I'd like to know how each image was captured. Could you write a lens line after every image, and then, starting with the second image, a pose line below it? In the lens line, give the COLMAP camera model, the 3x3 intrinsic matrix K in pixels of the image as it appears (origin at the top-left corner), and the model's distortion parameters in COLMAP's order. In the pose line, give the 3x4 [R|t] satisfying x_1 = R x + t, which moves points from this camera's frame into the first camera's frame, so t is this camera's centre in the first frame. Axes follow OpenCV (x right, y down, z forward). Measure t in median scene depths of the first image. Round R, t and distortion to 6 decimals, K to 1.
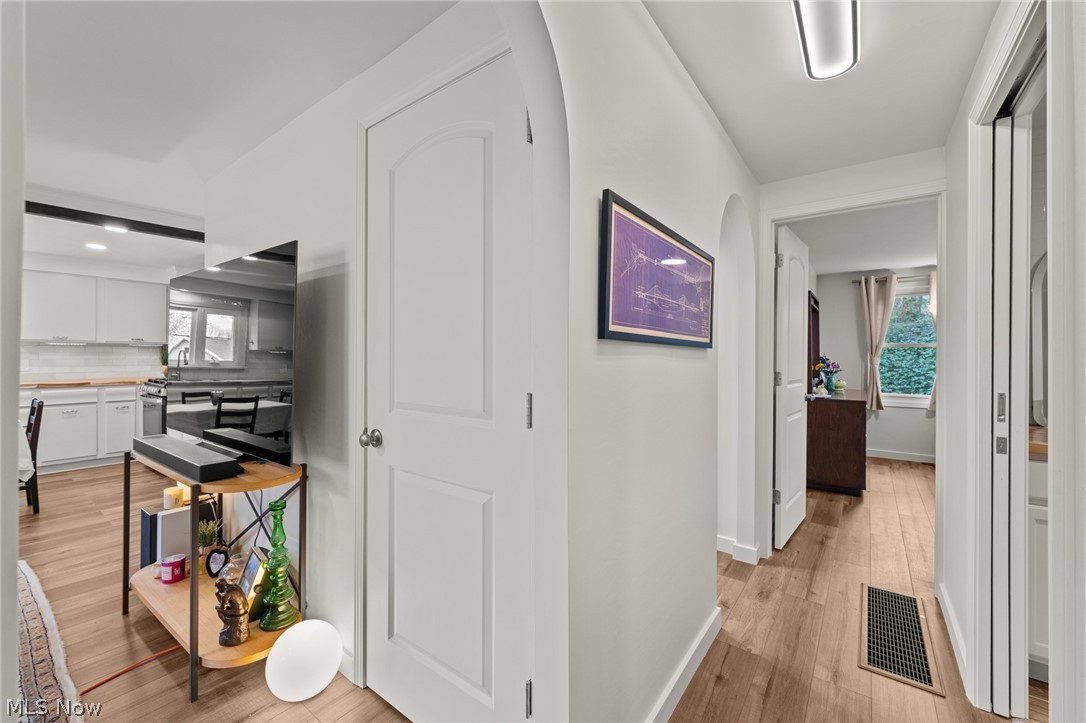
lens RADIAL K [[437.8, 0, 538.3], [0, 437.8, 358.2], [0, 0, 1]] dist [-0.007675, 0.005544]
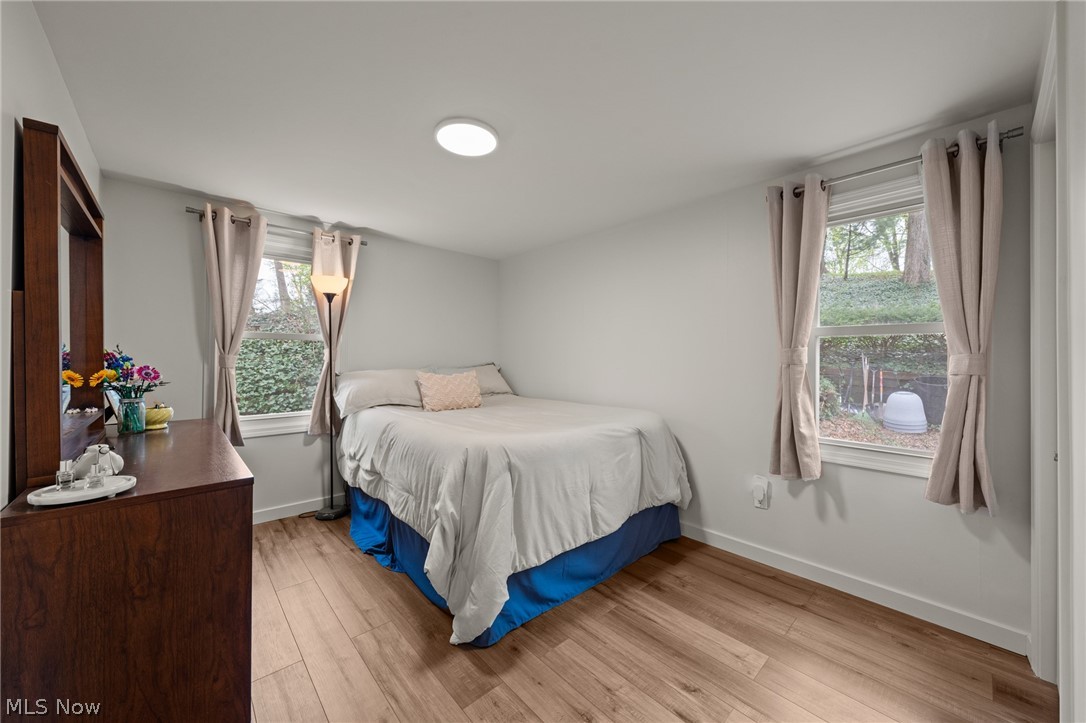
lens RADIAL K [[403.2, 0, 544.0], [0, 403.2, 357.6], [0, 0, 1]] dist [-0.002864, -0.000089]
pose [[0.187368, 0.002680, 0.982286, 0.404998], [-0.006040, 0.999981, -0.001576, -0.000258], [-0.982271, -0.005638, 0.187380, 0.604292]]
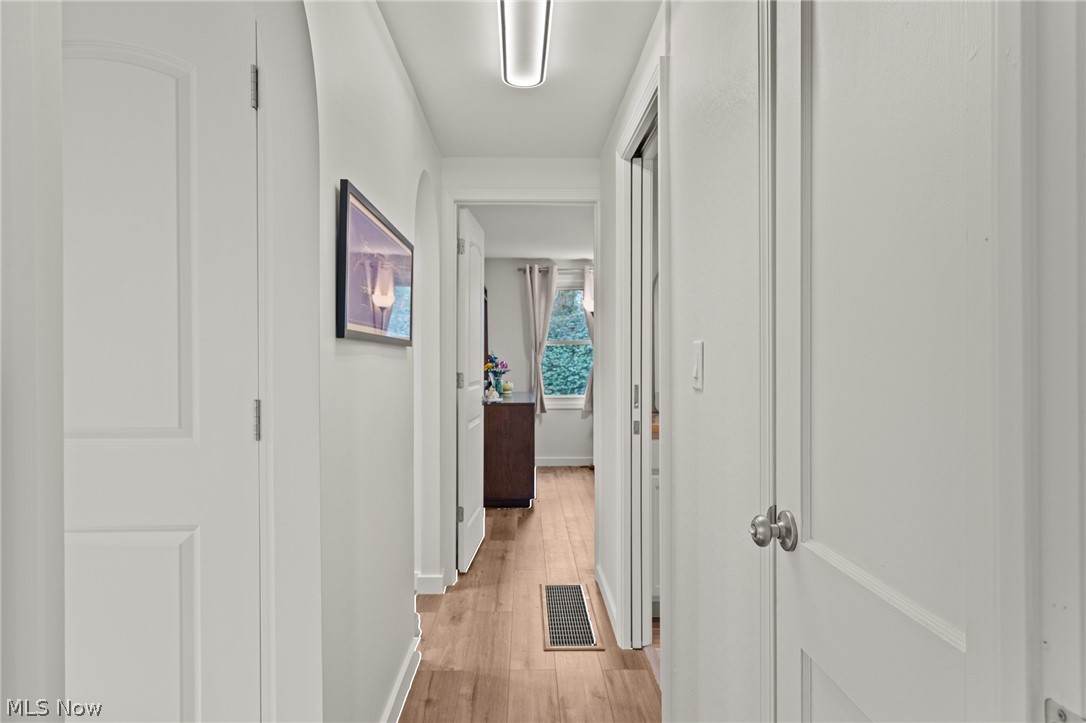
lens RADIAL K [[672.5, 0, 517.8], [0, 672.5, 356.9], [0, 0, 1]] dist [-0.005138, -0.001505]
pose [[0.802103, -0.005343, 0.597161, -0.105168], [0.005877, 0.999982, 0.001053, -0.000784], [-0.597156, 0.002665, 0.802120, -0.097937]]
